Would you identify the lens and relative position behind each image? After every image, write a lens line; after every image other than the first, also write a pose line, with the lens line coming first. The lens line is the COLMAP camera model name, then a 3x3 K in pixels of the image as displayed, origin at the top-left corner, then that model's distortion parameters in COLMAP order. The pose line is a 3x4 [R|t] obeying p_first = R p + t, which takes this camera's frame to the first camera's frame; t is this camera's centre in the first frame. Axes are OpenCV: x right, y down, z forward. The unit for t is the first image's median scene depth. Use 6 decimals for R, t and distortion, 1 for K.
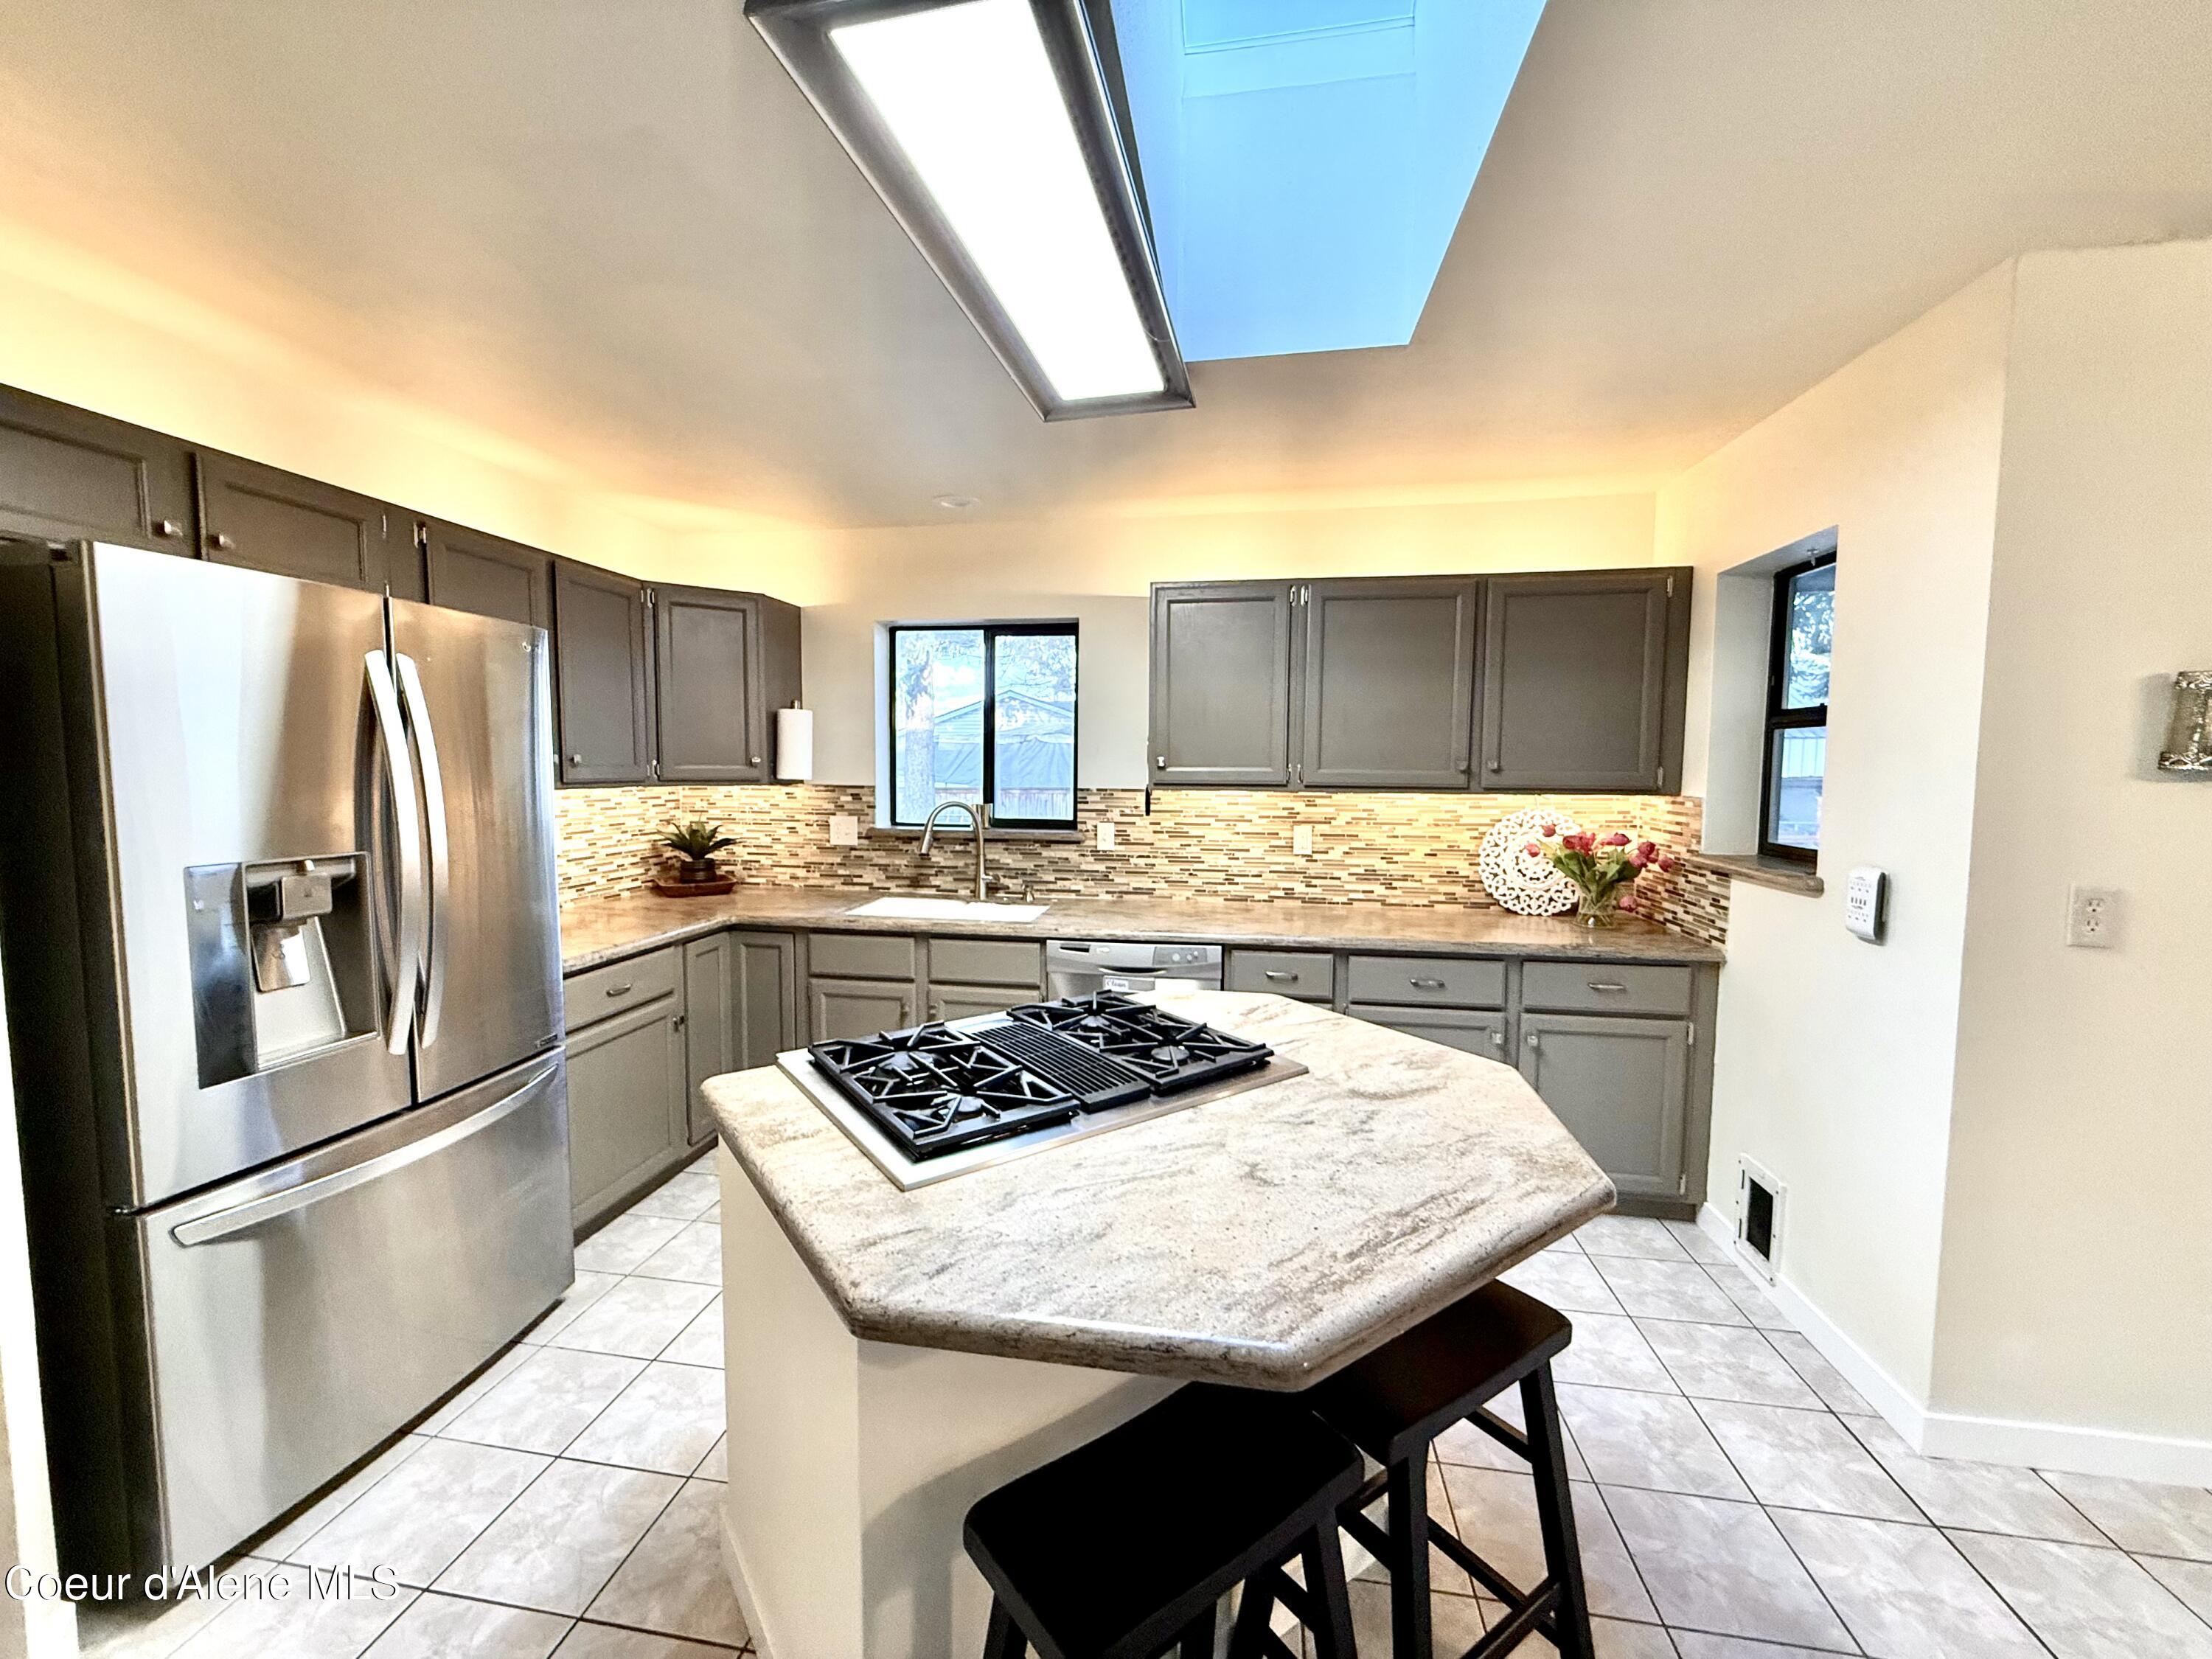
lens RADIAL K [[879.2, 0, 1106.0], [0, 879.2, 829.5], [0, 0, 1]] dist [0.000693, 0.000098]
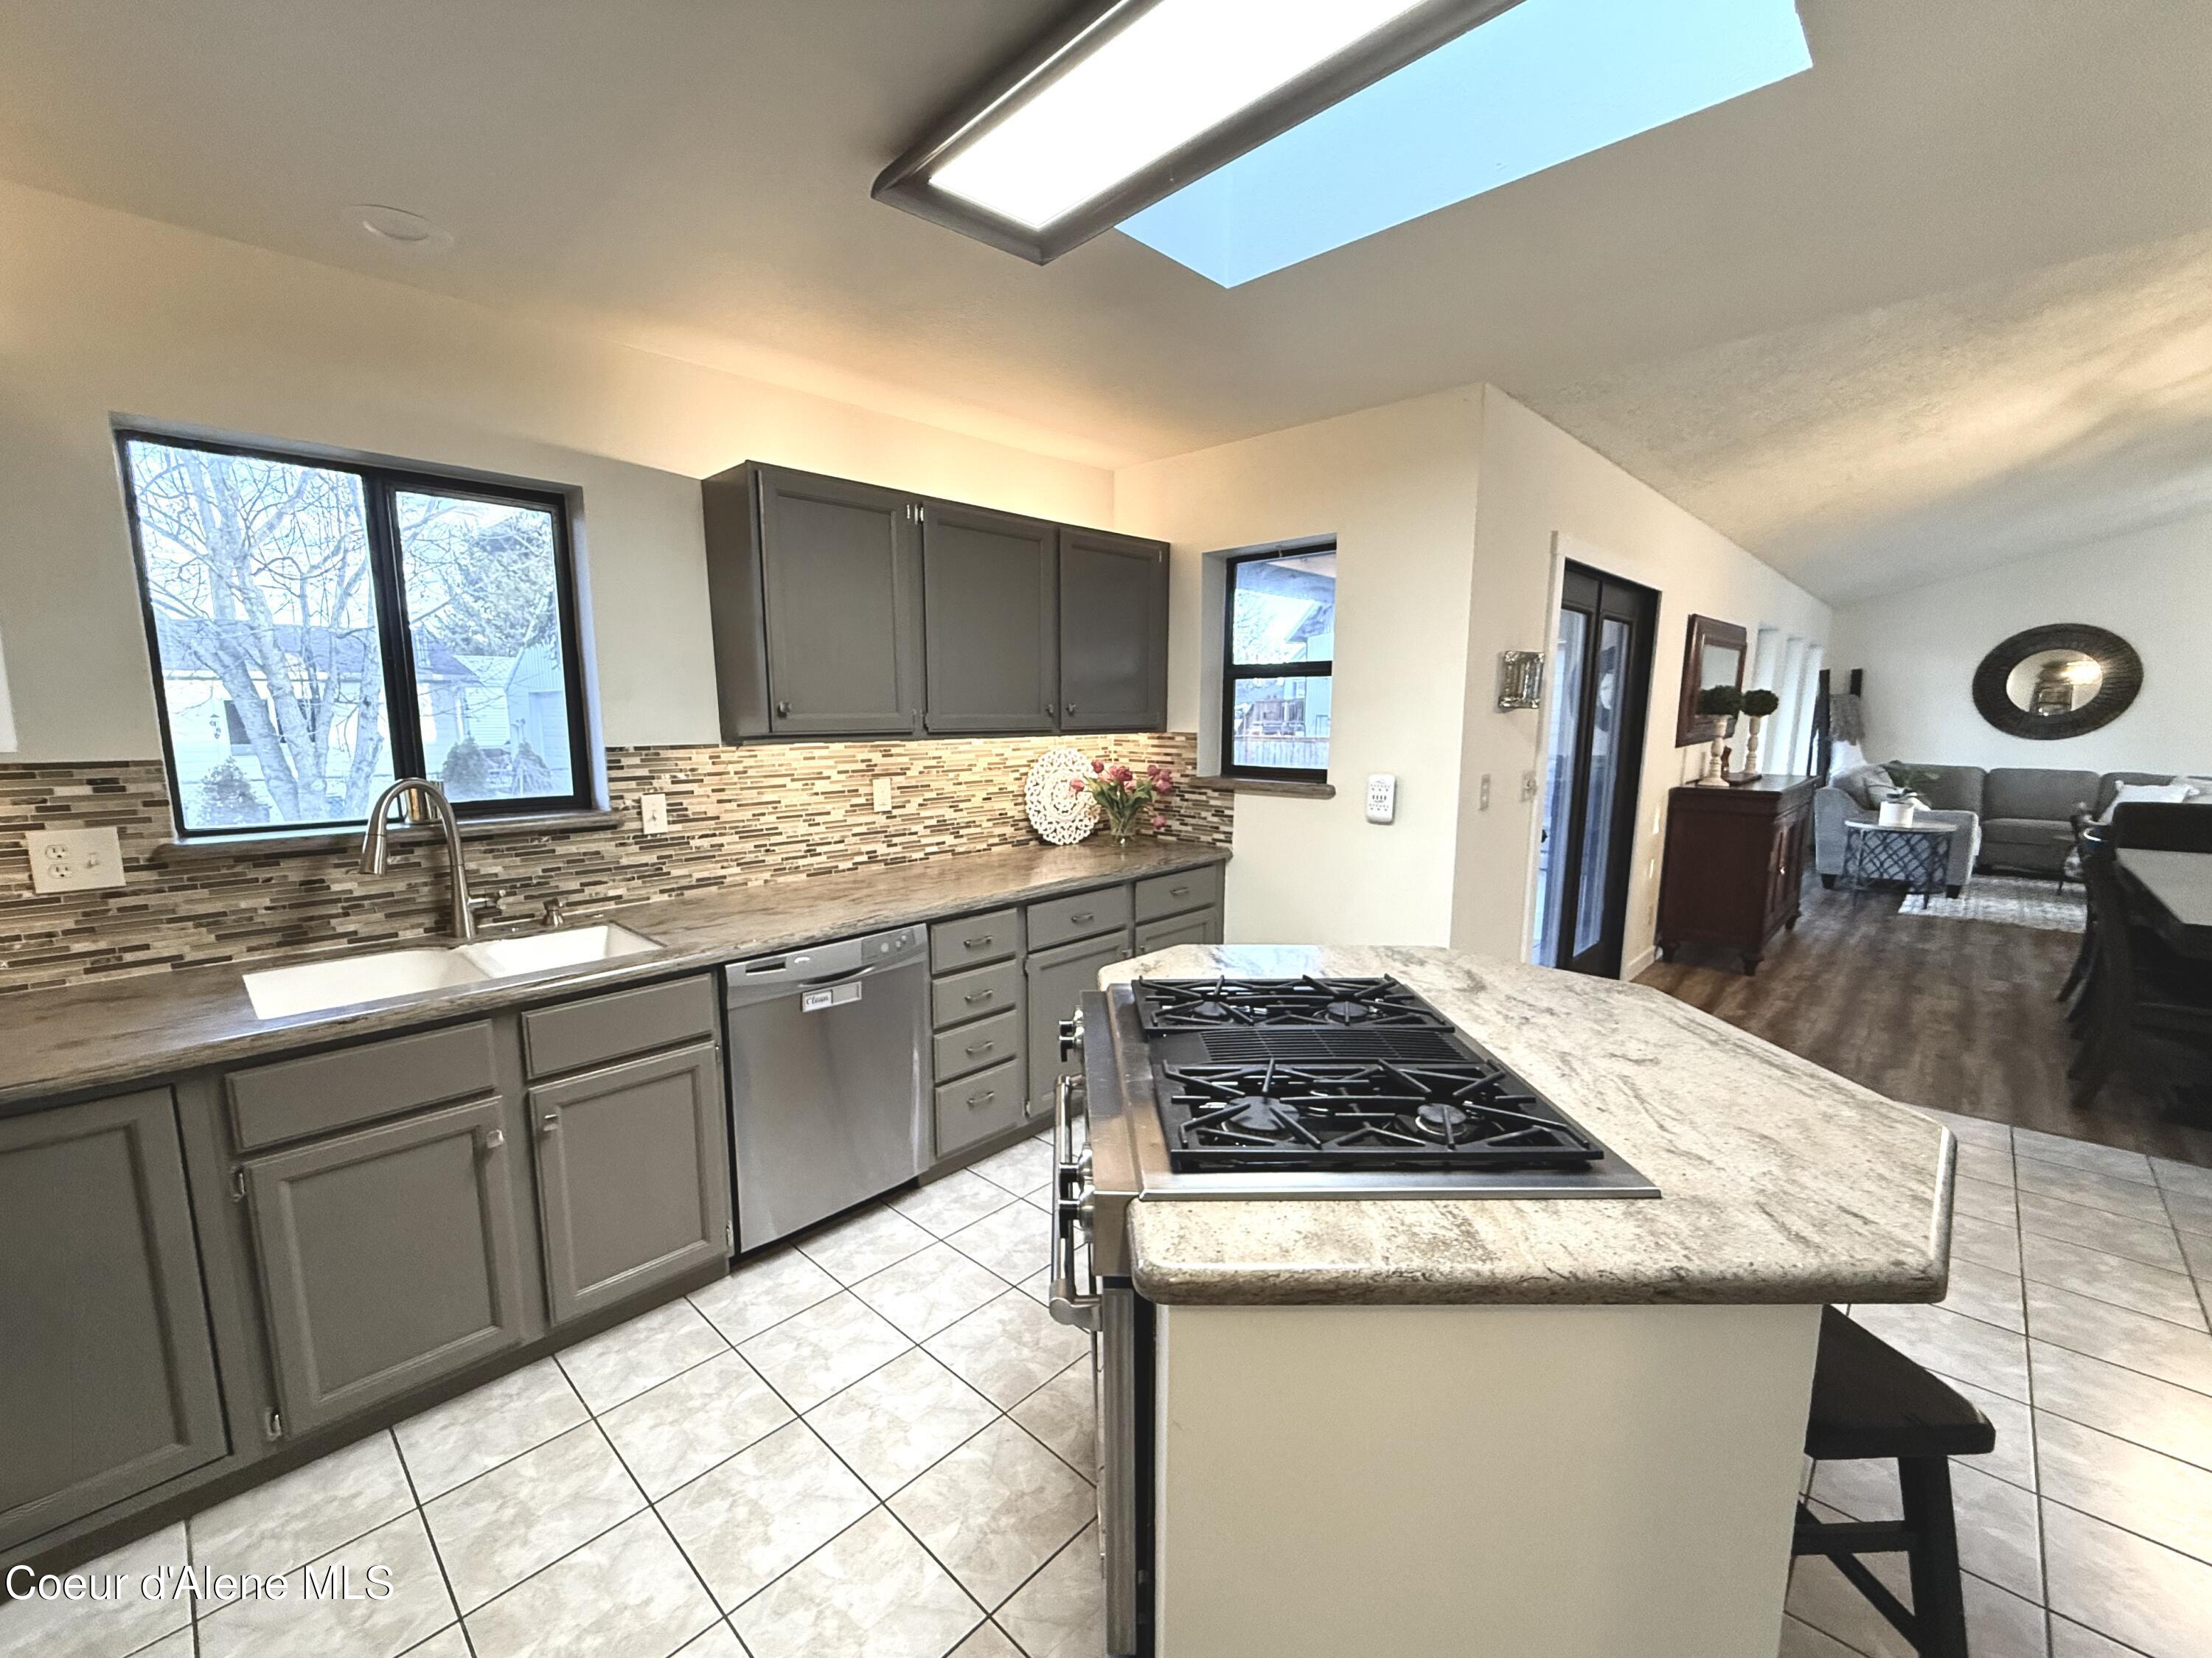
lens RADIAL K [[907.1, 0, 1054.2], [0, 907.1, 852.3], [0, 0, 1]] dist [0.000702, 0.000039]
pose [[0.582953, -0.133883, 0.801400, -0.418215], [0.068926, 0.990924, 0.115408, -0.024670], [-0.809577, -0.012040, 0.586890, 0.319880]]
